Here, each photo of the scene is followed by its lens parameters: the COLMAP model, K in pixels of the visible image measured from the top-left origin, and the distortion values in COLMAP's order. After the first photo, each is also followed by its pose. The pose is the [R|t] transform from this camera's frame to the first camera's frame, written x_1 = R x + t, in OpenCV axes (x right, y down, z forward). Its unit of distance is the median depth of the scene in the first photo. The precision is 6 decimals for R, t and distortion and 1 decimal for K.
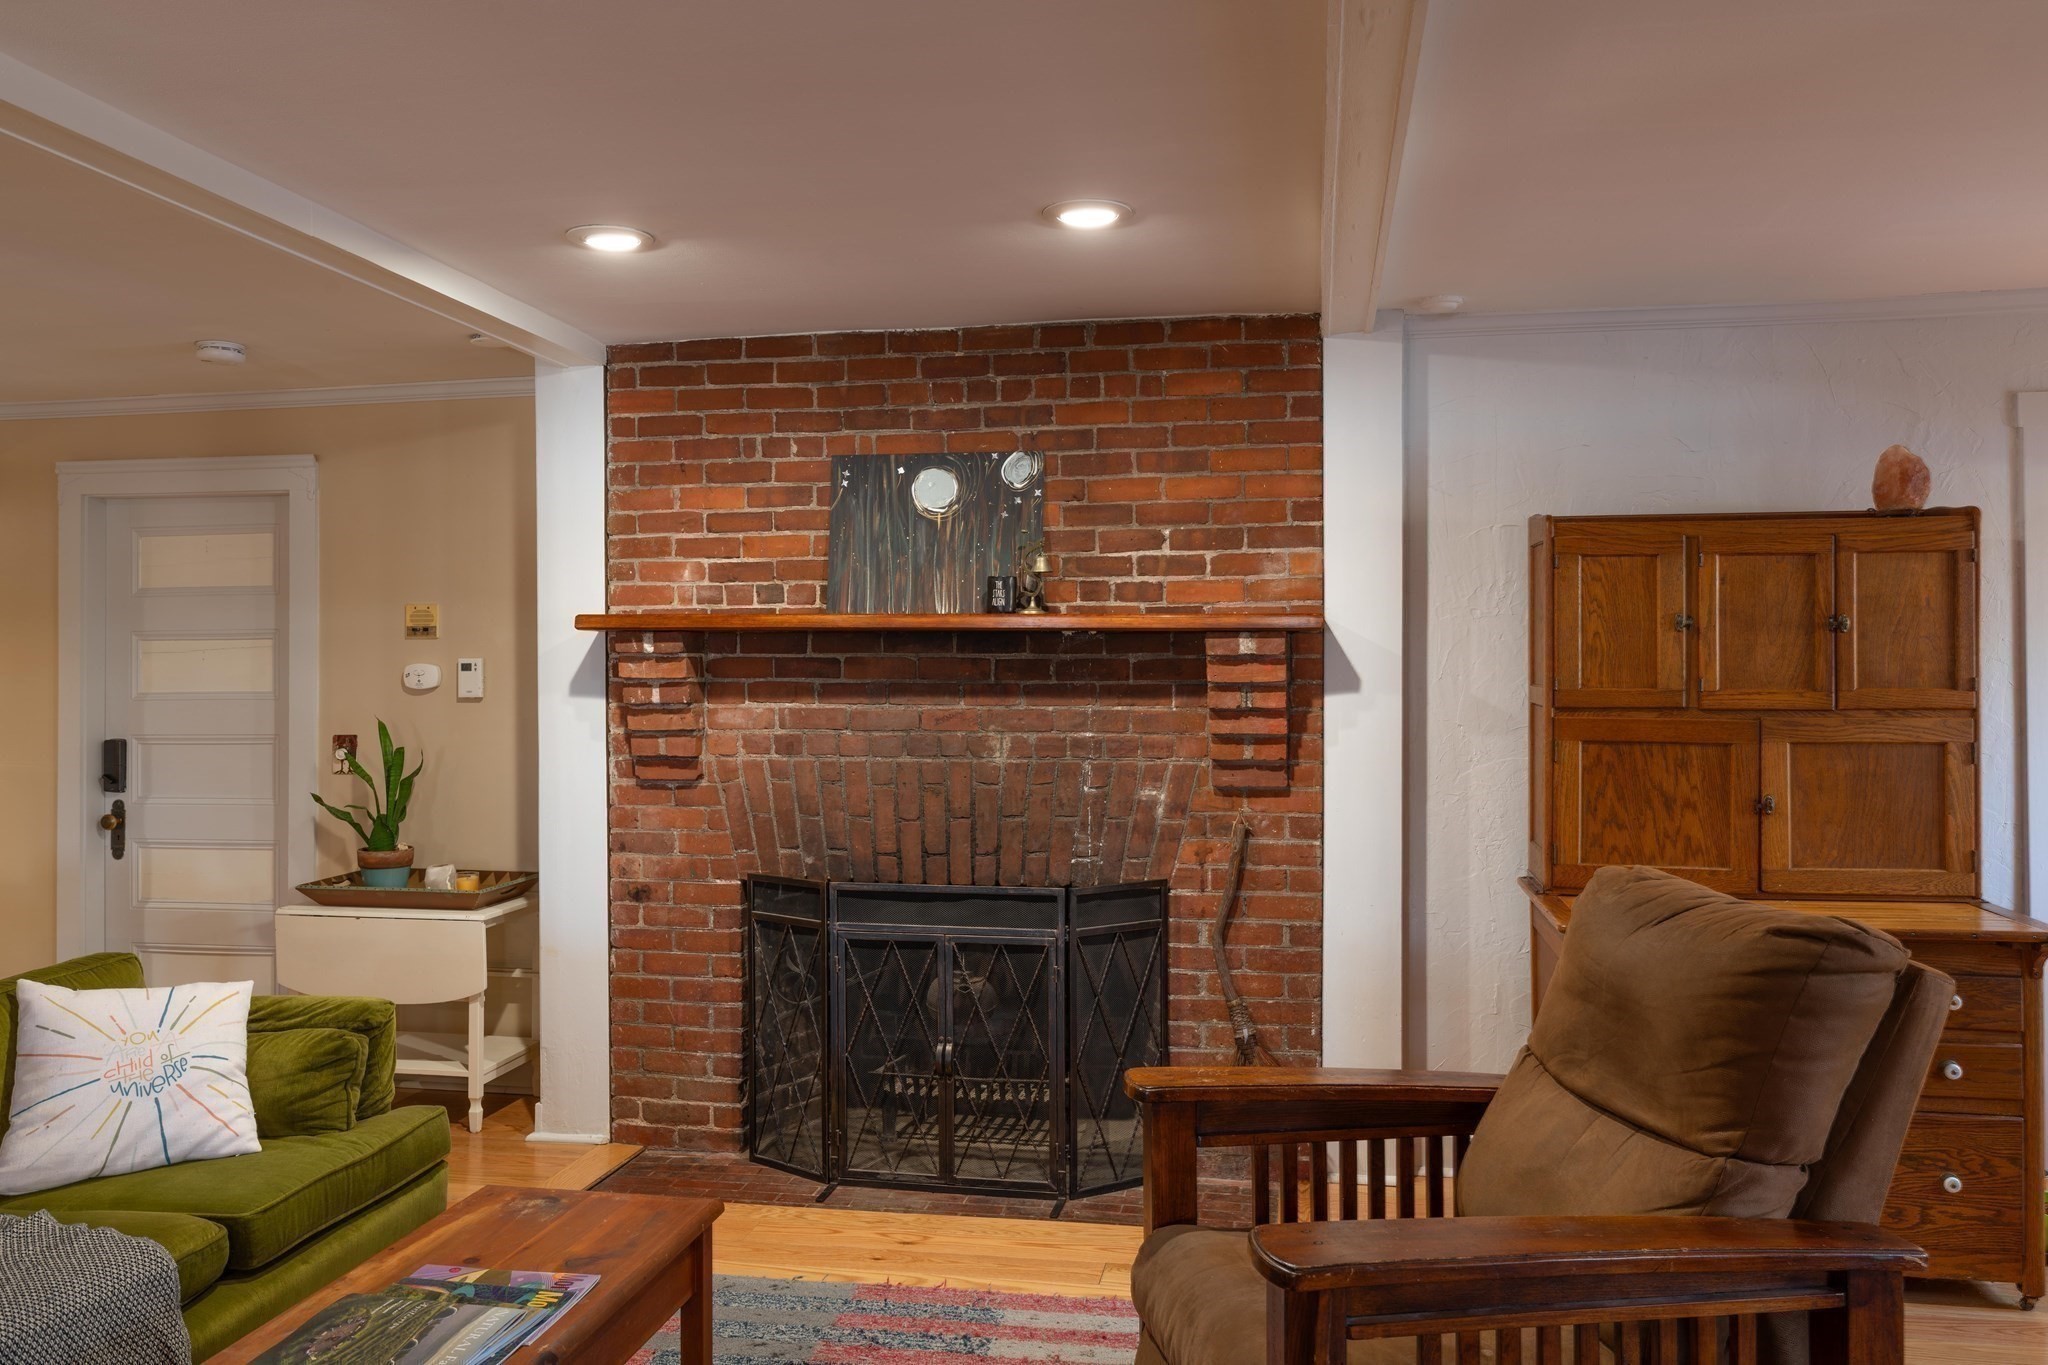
lens RADIAL K [[1520.3, 0, 1042.2], [0, 1520.3, 664.6], [0, 0, 1]] dist [0.000579, 0.002382]
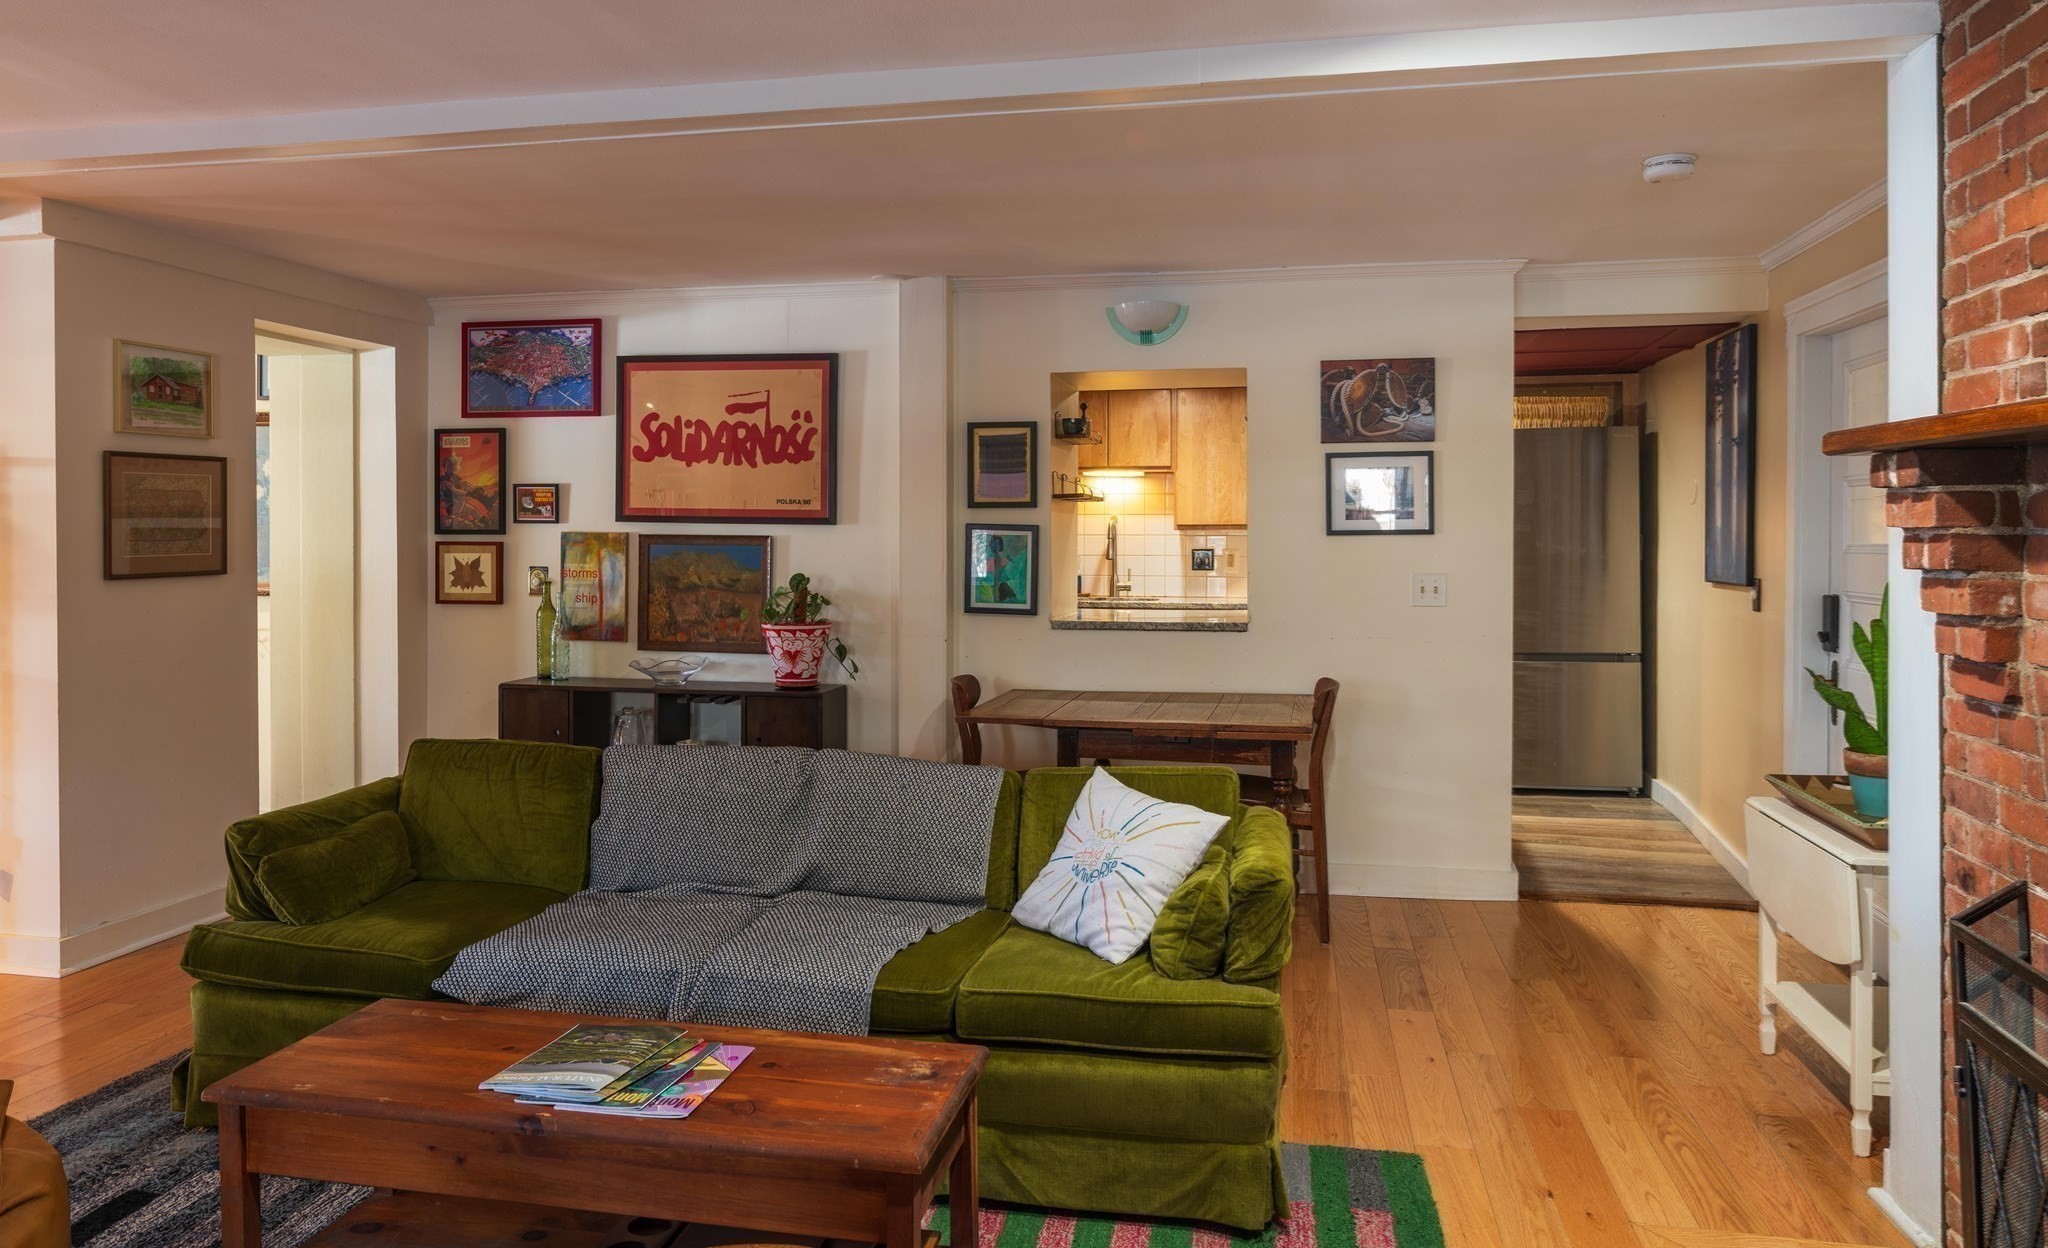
lens RADIAL K [[1407.4, 0, 980.6], [0, 1407.4, 544.3], [0, 0, 1]] dist [0.007258, 0.001304]
pose [[-0.035498, 0.009573, -0.999324, 0.338273], [0.000439, 0.999954, 0.009563, 0.010331], [0.999370, -0.000100, -0.035501, 0.666207]]
